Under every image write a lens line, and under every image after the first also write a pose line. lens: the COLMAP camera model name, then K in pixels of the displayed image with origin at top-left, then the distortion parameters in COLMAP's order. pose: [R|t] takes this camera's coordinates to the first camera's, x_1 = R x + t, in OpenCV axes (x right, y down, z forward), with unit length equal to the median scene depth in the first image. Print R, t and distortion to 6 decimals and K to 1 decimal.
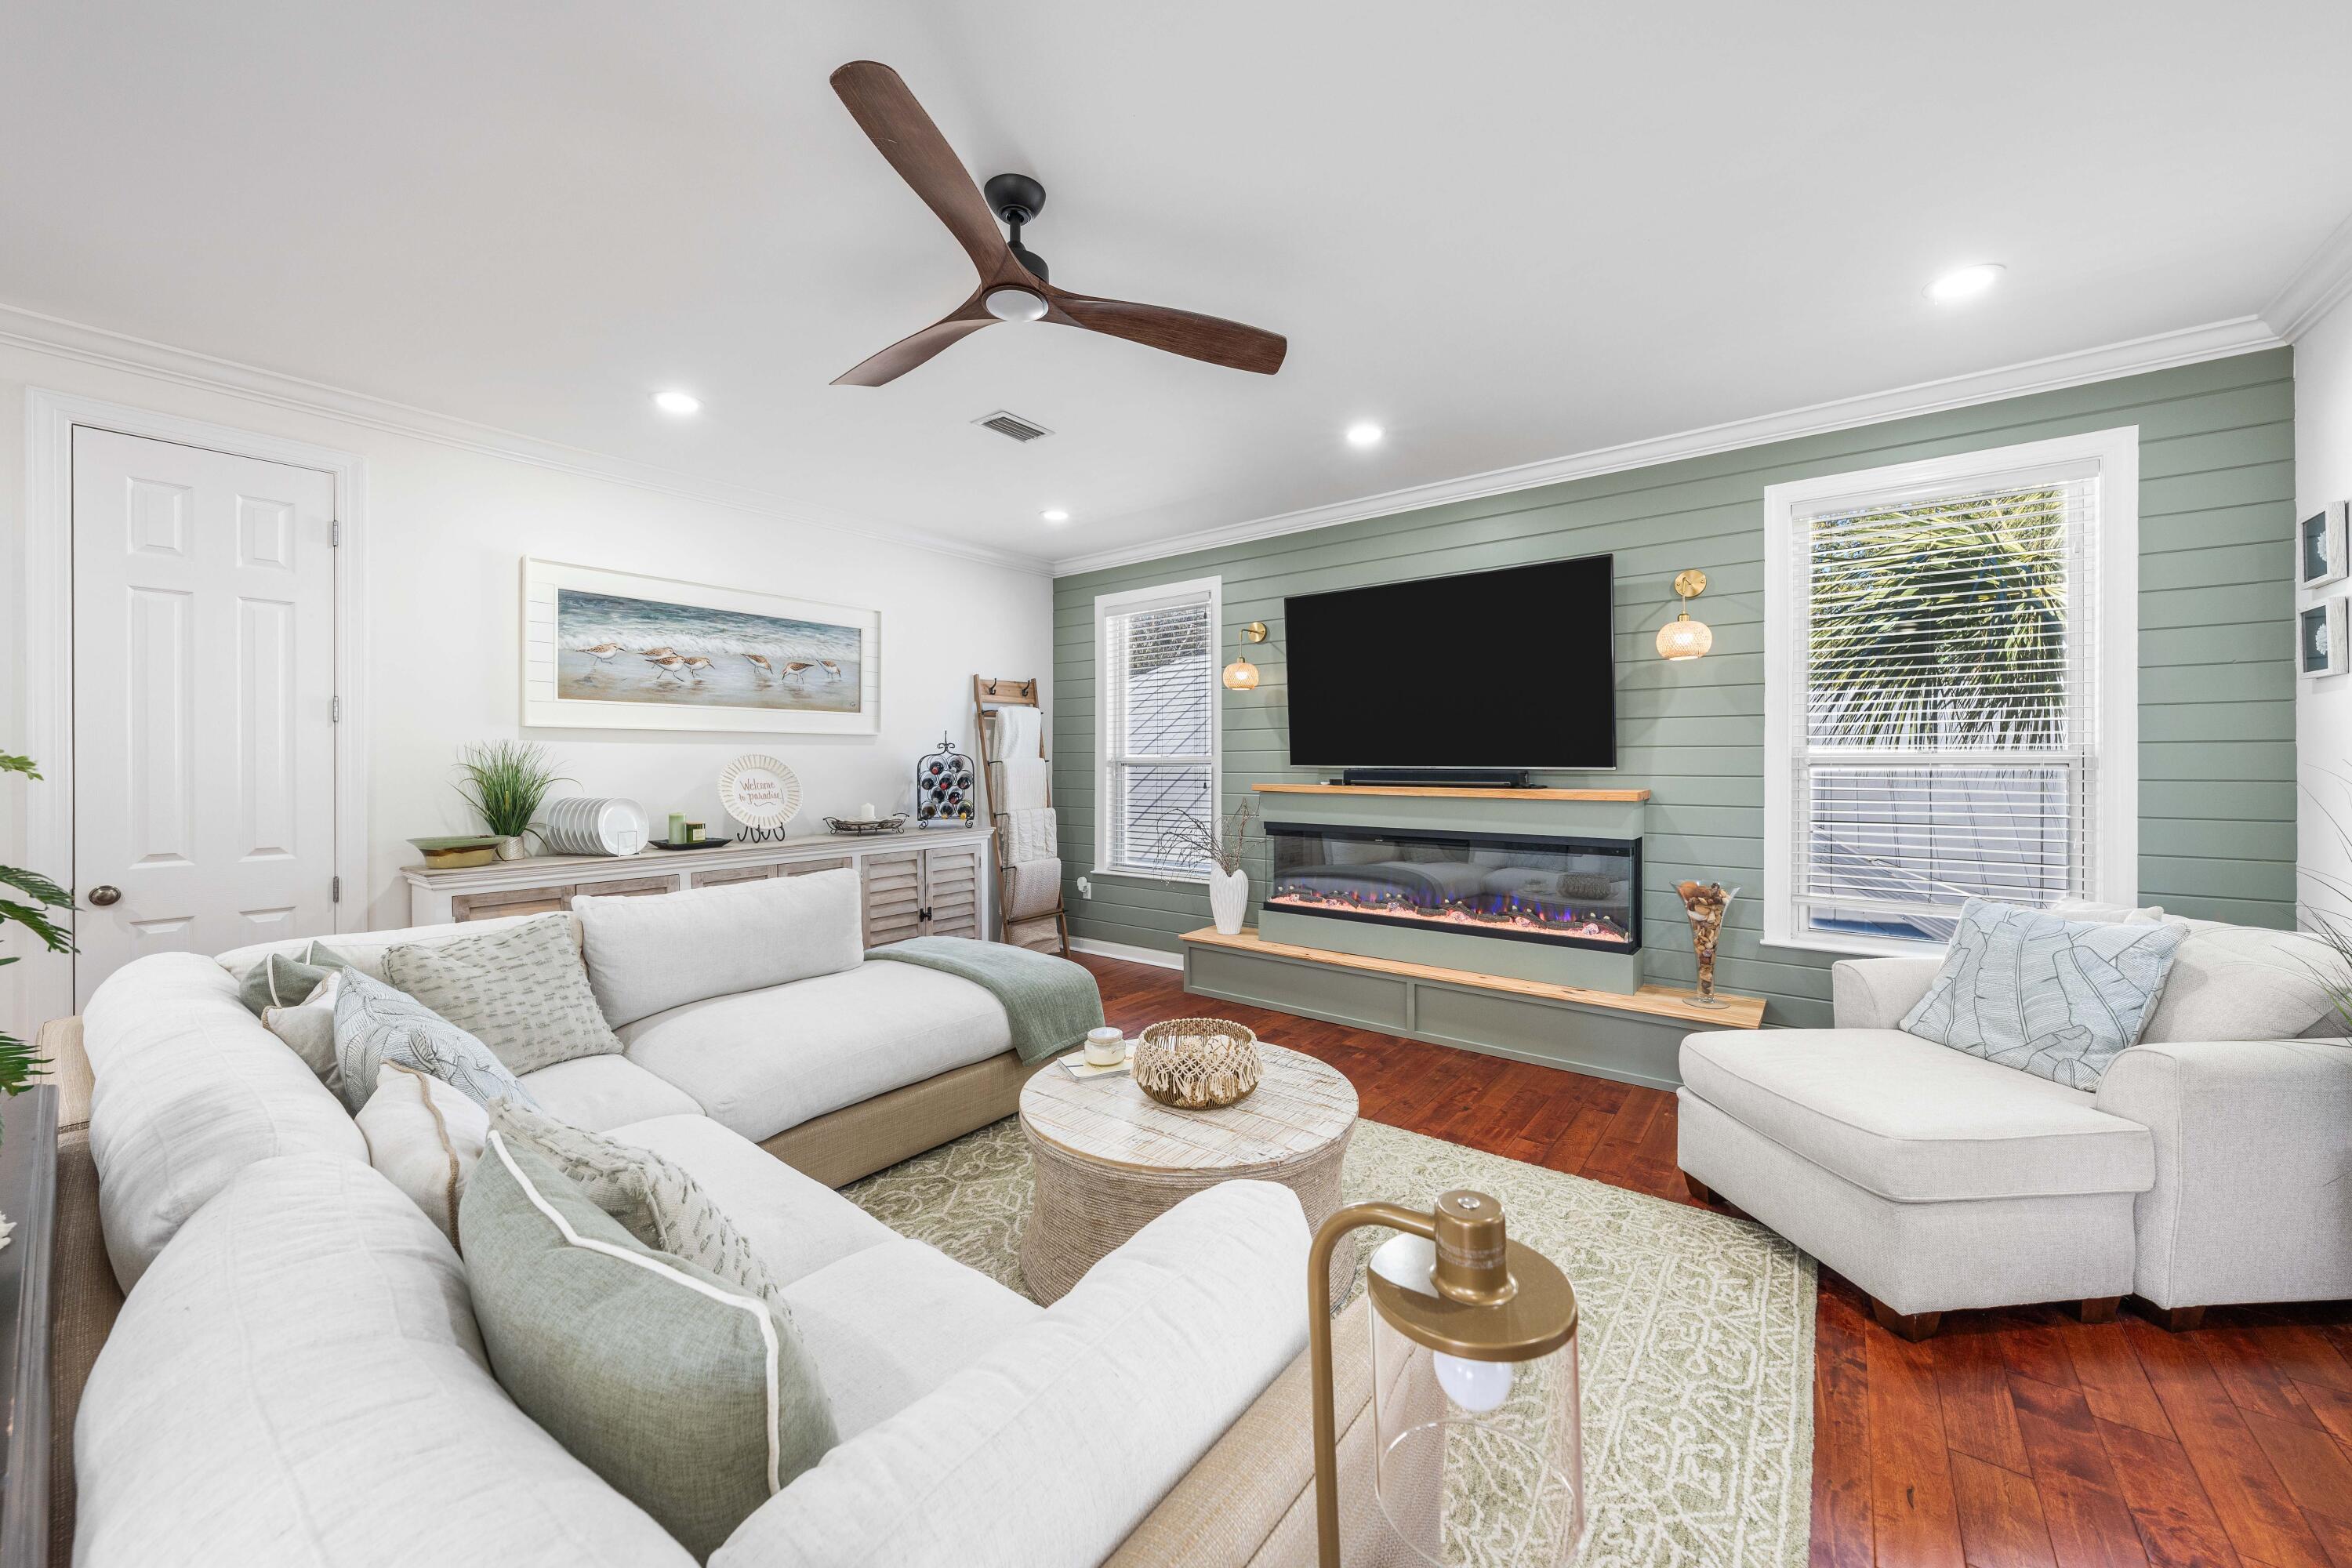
lens RADIAL K [[867.9, 0, 1175.6], [0, 867.9, 764.5], [0, 0, 1]] dist [0.002074, 0.000142]
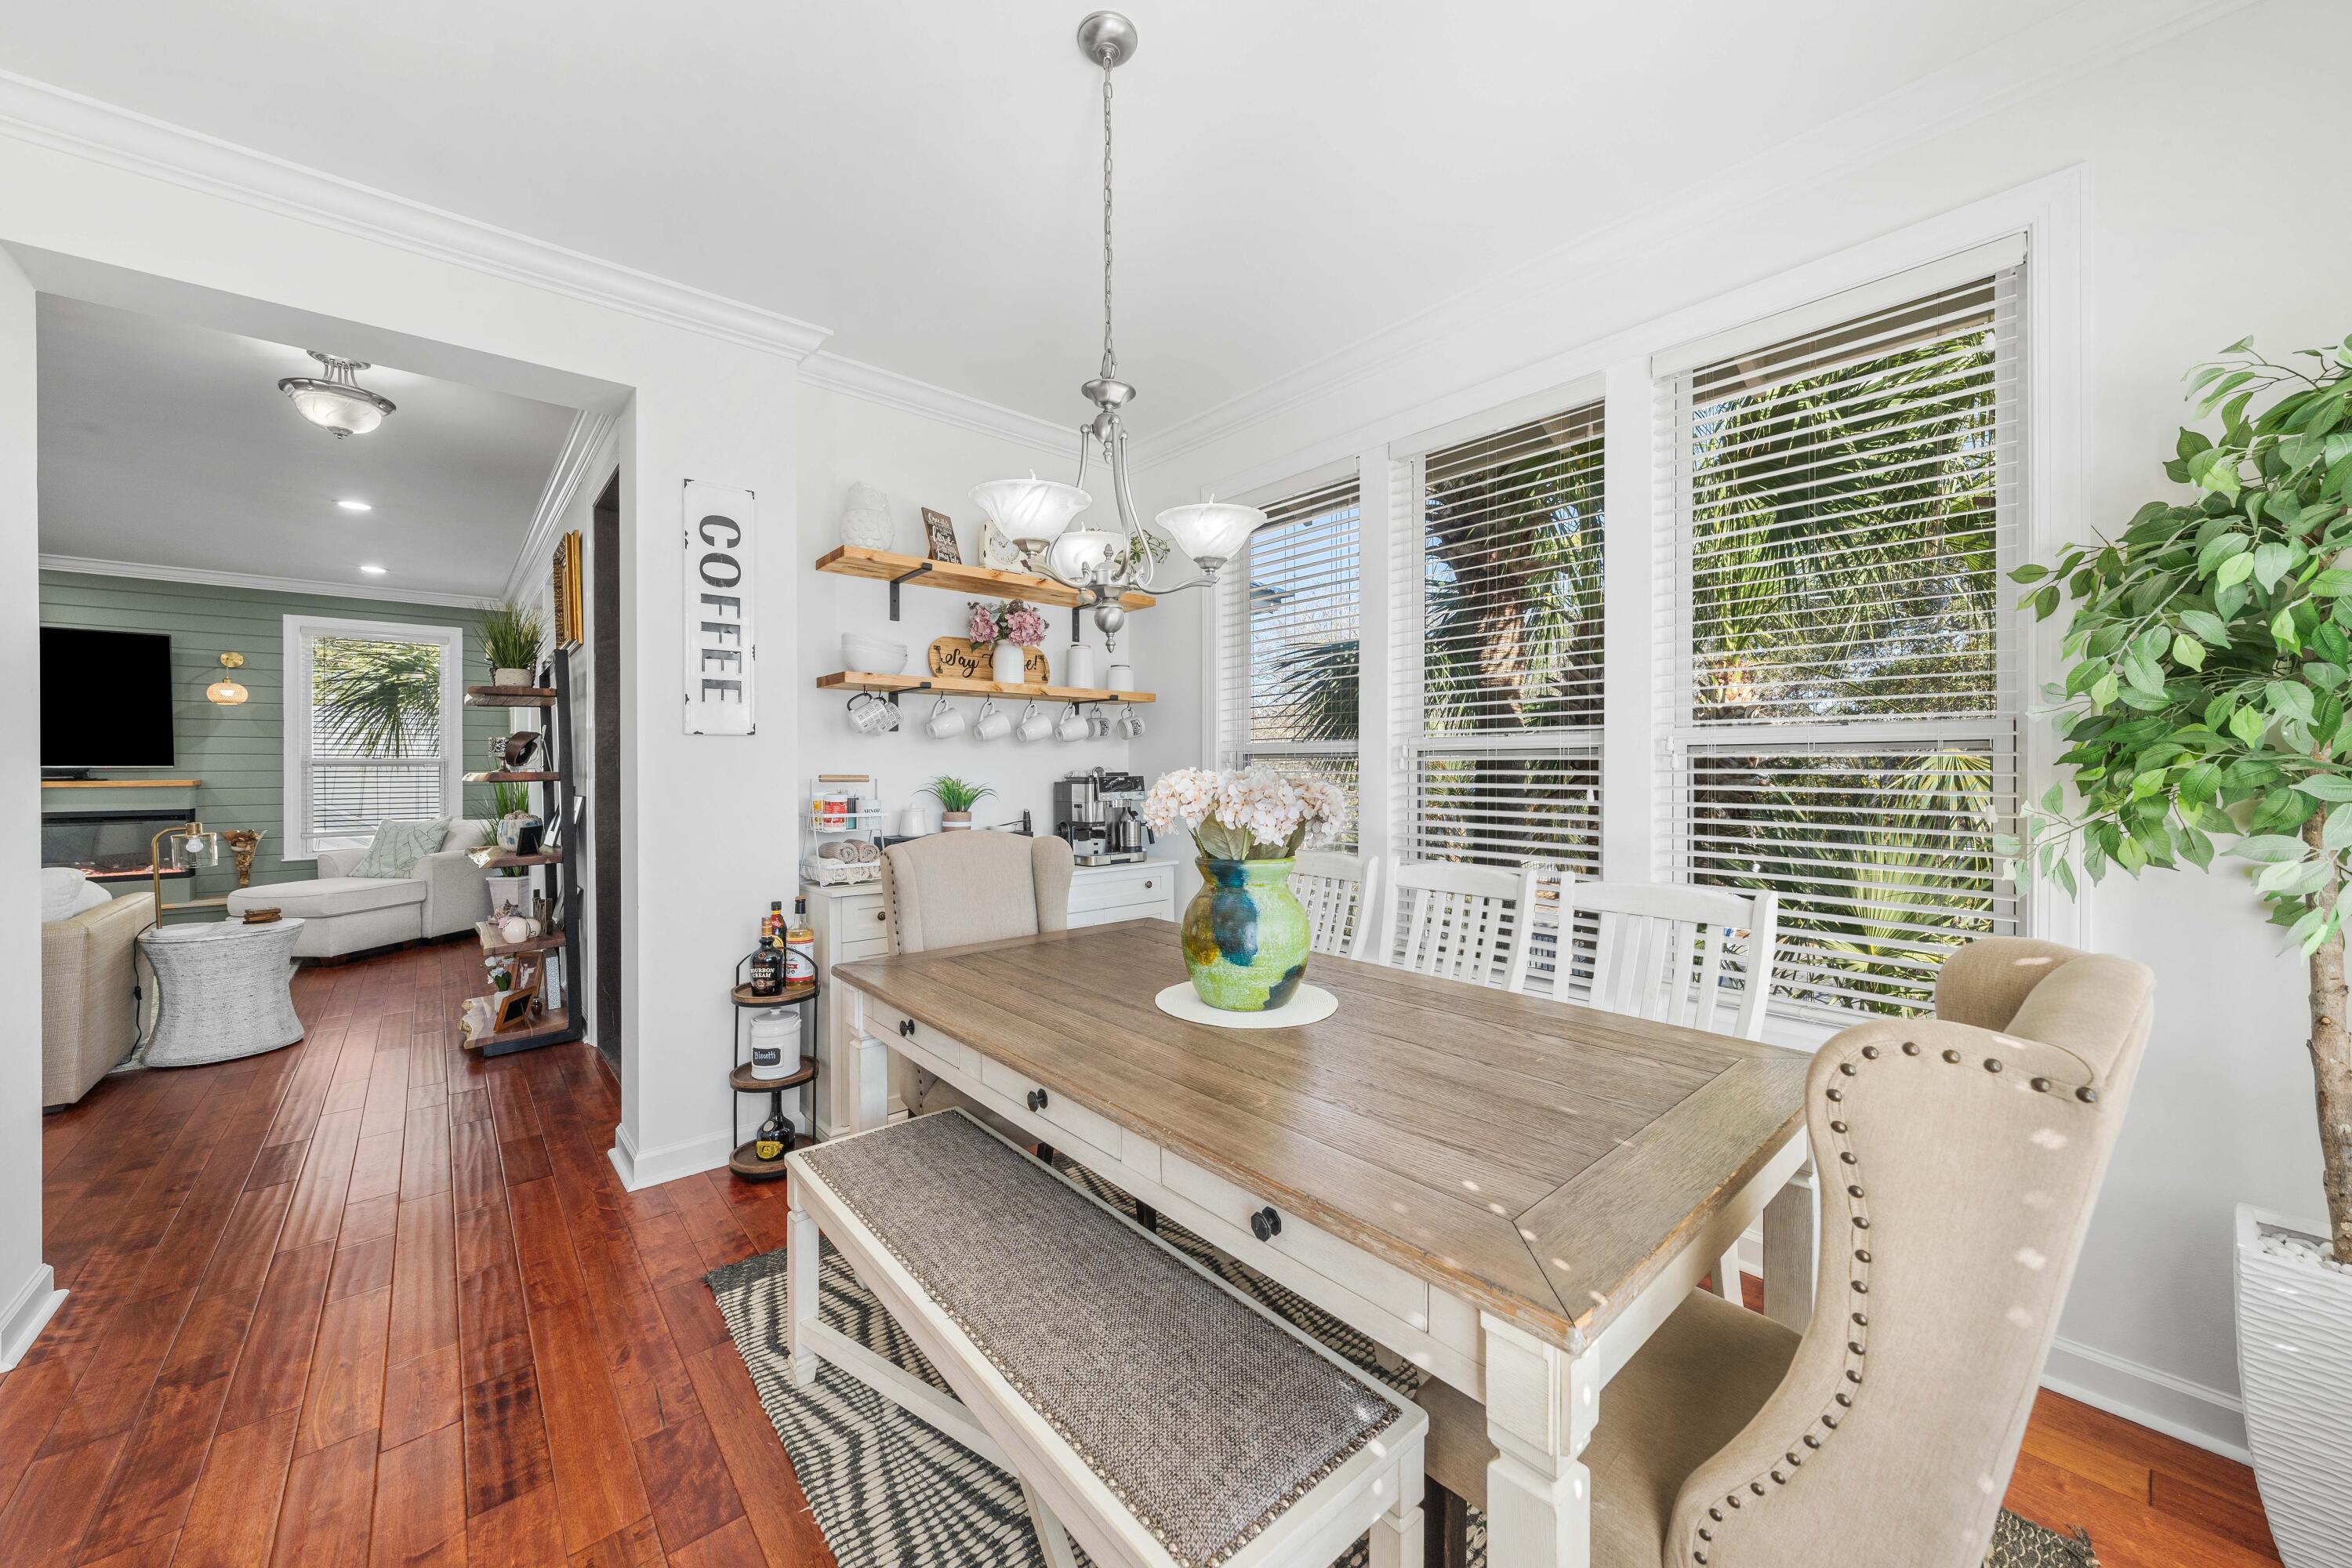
lens RADIAL K [[855.8, 0, 1179.2], [0, 855.8, 764.5], [0, 0, 1]] dist [-0.001422, 0.000087]
pose [[0.190311, 0.003275, 0.981718, -0.693039], [0.005461, 0.999975, -0.004395, 0.017407], [-0.981709, 0.006197, 0.190288, -1.132158]]
